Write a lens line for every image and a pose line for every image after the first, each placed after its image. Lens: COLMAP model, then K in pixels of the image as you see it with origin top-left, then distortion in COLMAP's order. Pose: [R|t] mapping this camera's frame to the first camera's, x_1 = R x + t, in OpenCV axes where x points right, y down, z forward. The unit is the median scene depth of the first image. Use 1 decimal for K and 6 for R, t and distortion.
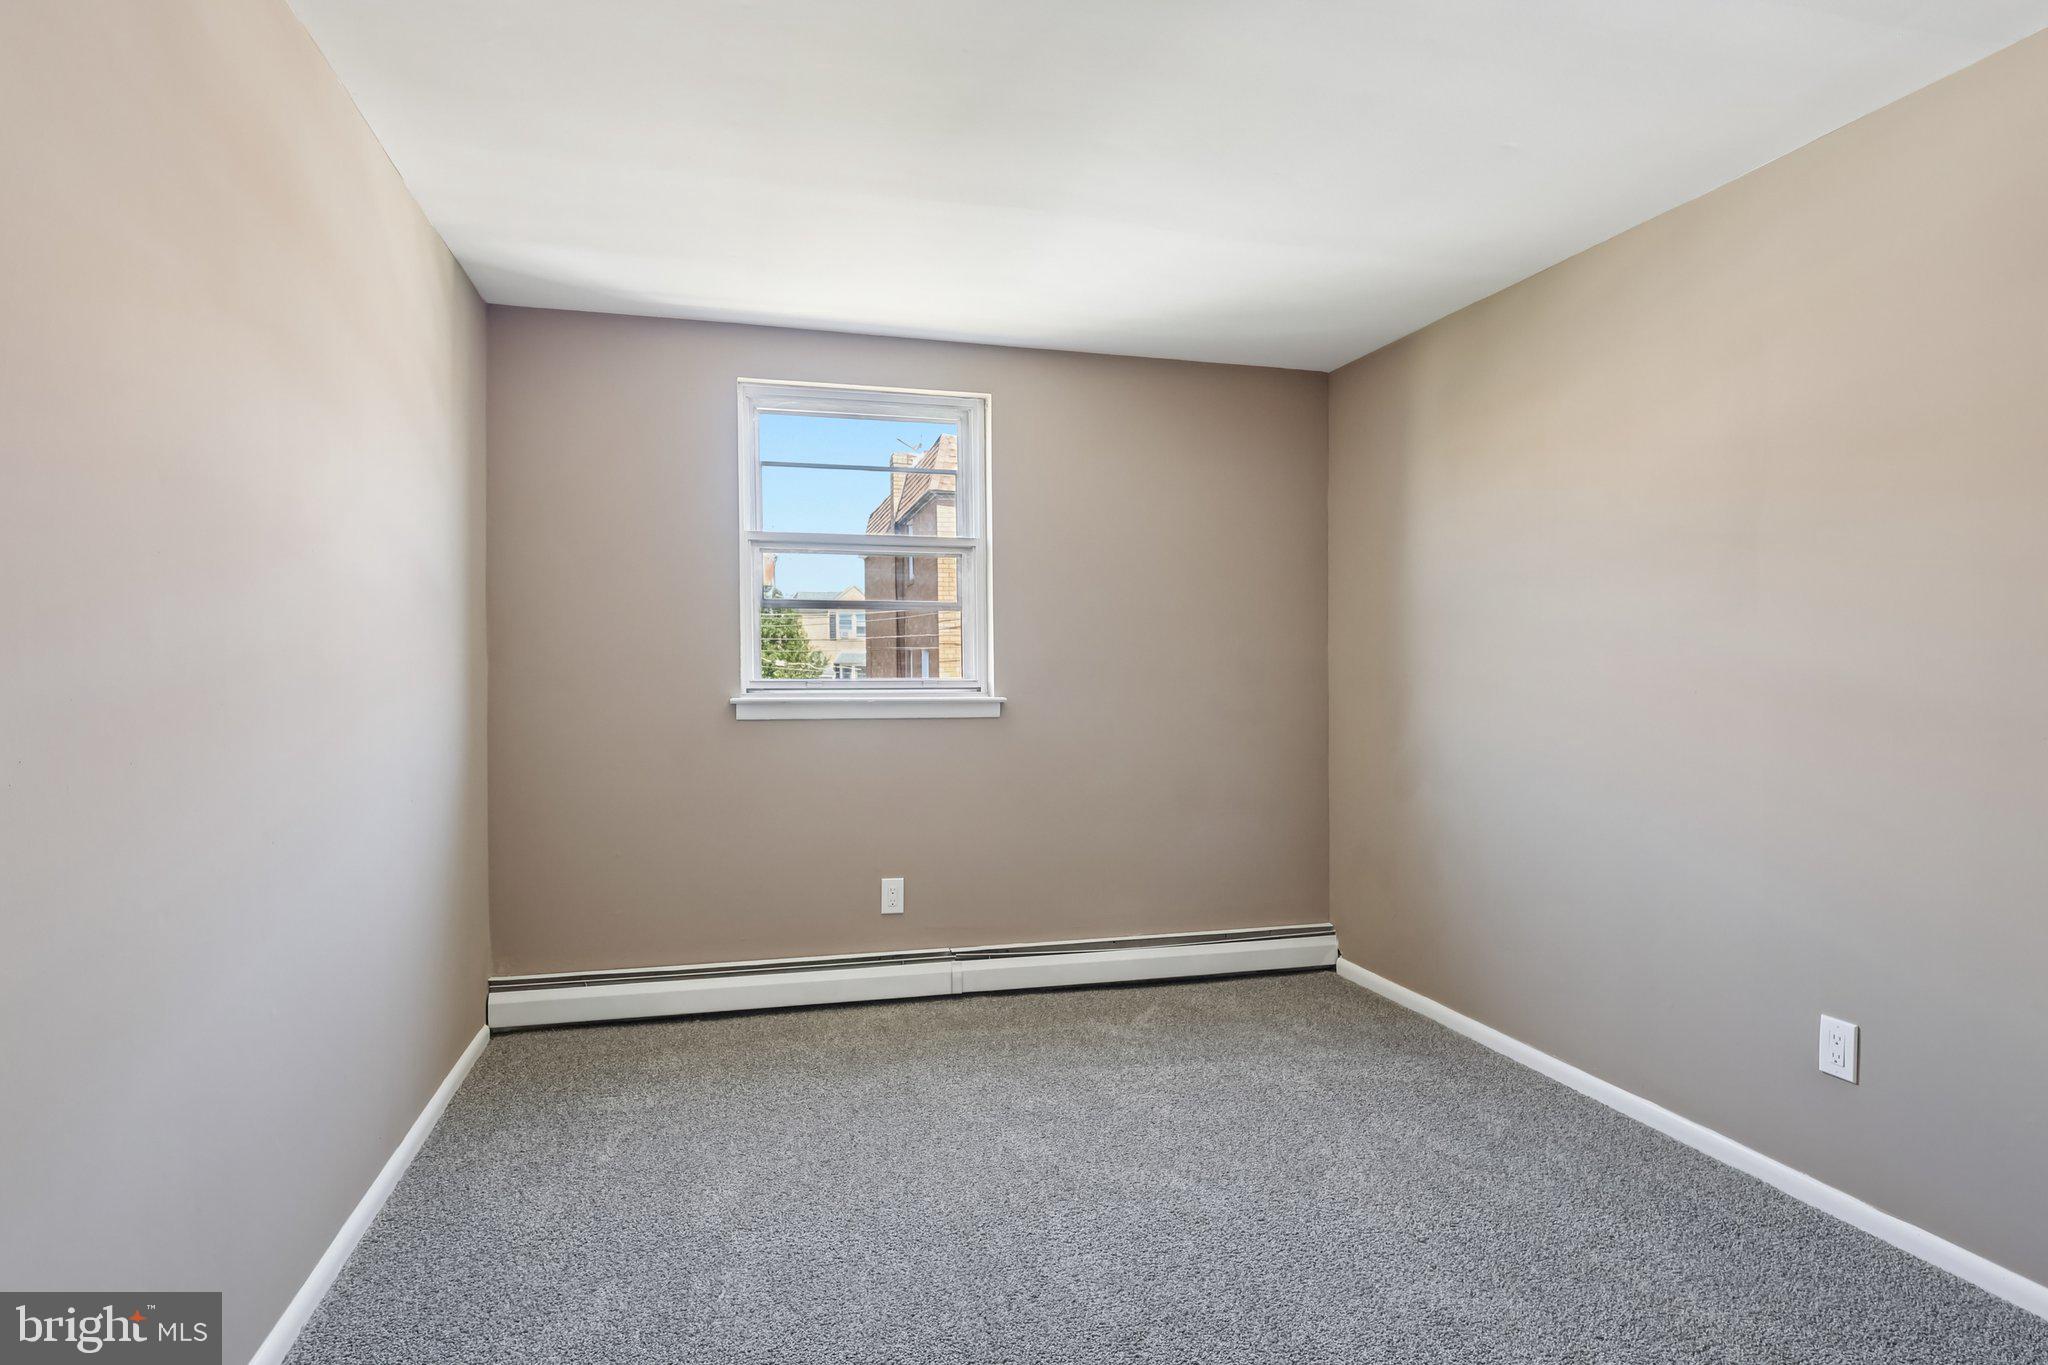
lens RADIAL K [[1111.6, 0, 1023.1], [0, 1111.6, 690.0], [0, 0, 1]] dist [0.013588, 0.000198]
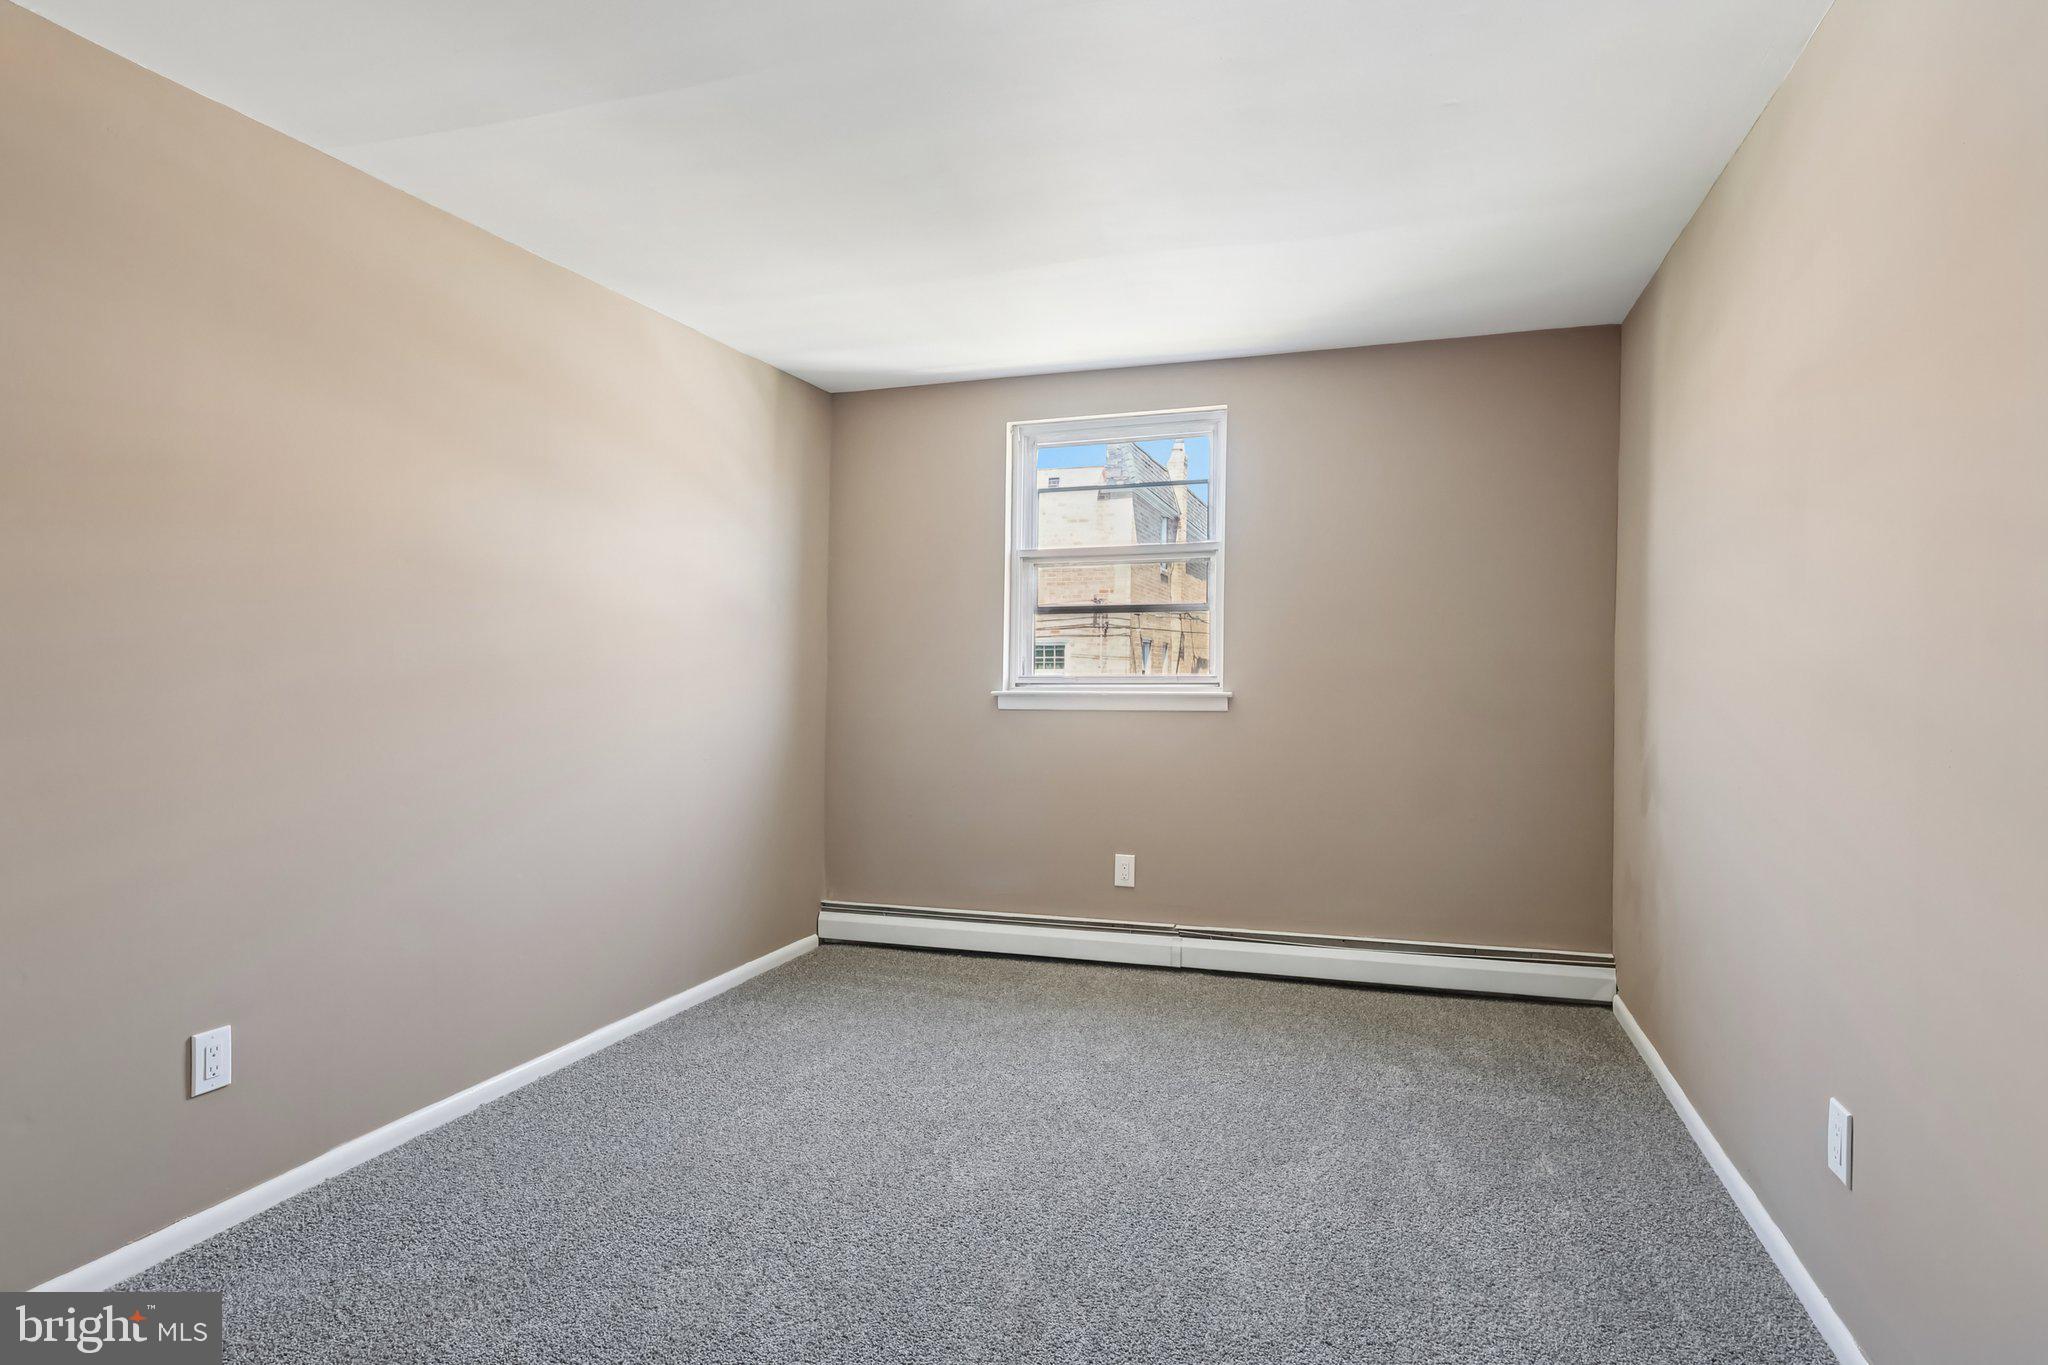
lens RADIAL K [[1111.6, 0, 1028.9], [0, 1111.6, 674.9], [0, 0, 1]] dist [0.013588, 0.000198]
pose [[0.837505, -0.002479, -0.546424, 0.415350], [-0.005128, 0.999910, -0.012396, 0.004363], [0.546405, 0.013184, 0.837417, 0.017603]]
